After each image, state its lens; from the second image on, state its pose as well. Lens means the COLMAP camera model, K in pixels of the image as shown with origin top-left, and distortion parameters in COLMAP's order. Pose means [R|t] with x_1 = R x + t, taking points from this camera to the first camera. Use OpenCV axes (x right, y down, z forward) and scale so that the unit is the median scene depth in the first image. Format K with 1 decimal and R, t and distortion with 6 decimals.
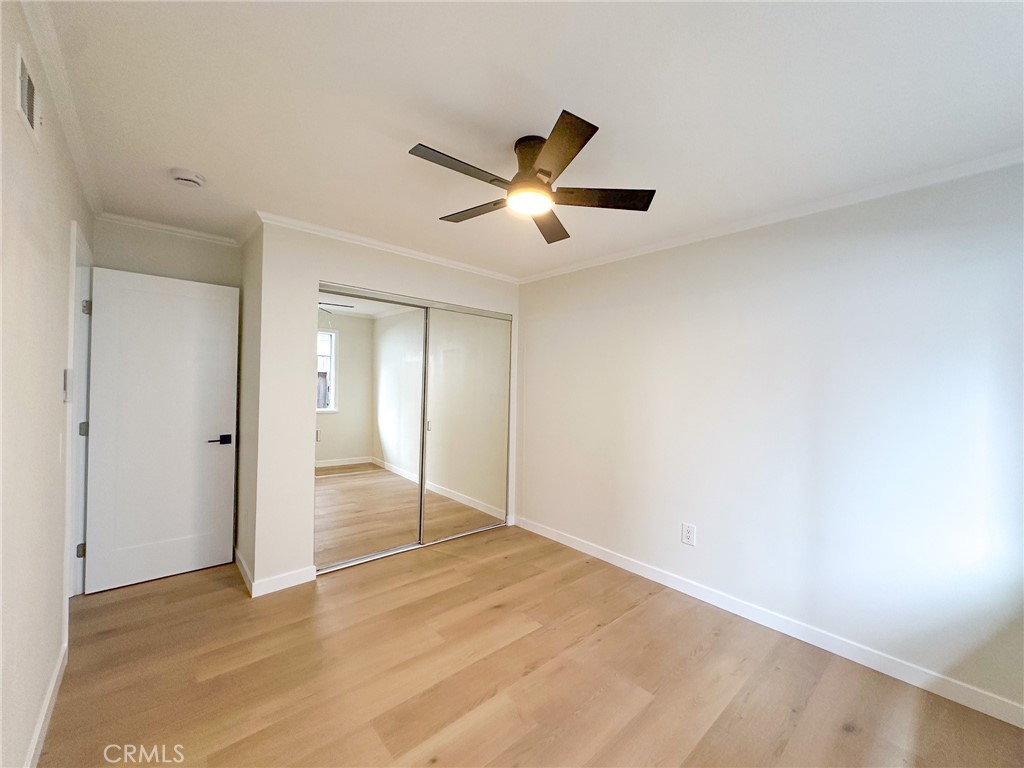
lens RADIAL K [[406.8, 0, 512.2], [0, 406.8, 382.0], [0, 0, 1]] dist [-0.003603, 0.001124]
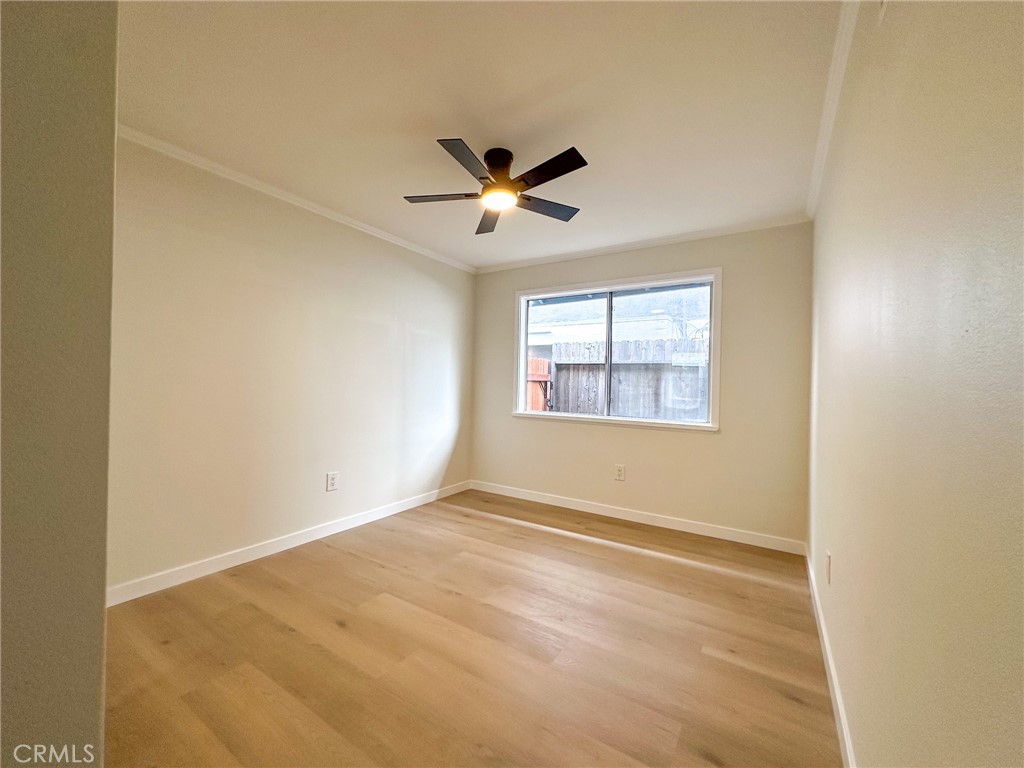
lens RADIAL K [[406.8, 0, 512.2], [0, 406.8, 382.0], [0, 0, 1]] dist [-0.003603, 0.001124]
pose [[-0.268584, -0.040658, 0.962398, -0.904300], [-0.054066, 0.998170, 0.027081, 0.030500], [-0.961738, -0.044759, -0.270290, 0.931914]]
